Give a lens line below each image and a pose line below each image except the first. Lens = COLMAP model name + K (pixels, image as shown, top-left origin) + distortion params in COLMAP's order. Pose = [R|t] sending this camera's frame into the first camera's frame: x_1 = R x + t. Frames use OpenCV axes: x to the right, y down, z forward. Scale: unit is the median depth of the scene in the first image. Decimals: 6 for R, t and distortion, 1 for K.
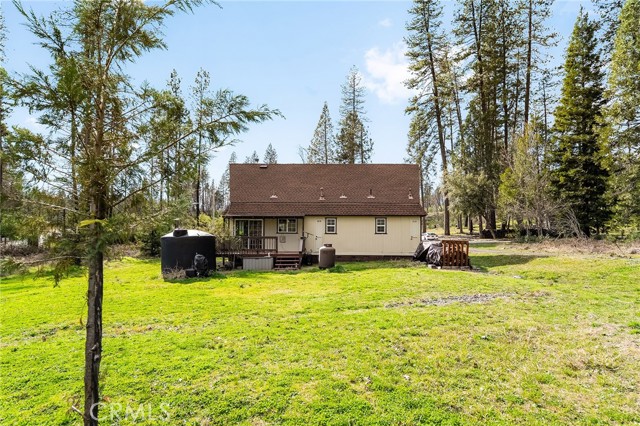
lens RADIAL K [[323.9, 0, 319.0], [0, 323.9, 214.1], [0, 0, 1]] dist [0.002241, 0.000496]
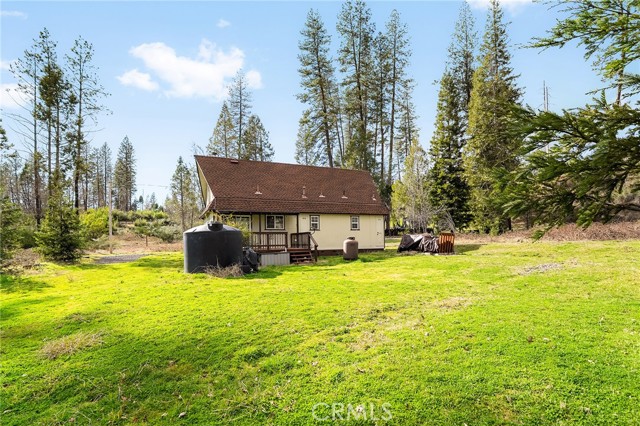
lens RADIAL K [[309.8, 0, 319.5], [0, 309.8, 217.8], [0, 0, 1]] dist [-0.003325, -0.002755]
pose [[0.907357, 0.012827, 0.420165, -0.199904], [-0.013430, 0.999909, -0.001522, 0.011357], [-0.420146, -0.004262, 0.907446, 0.037267]]
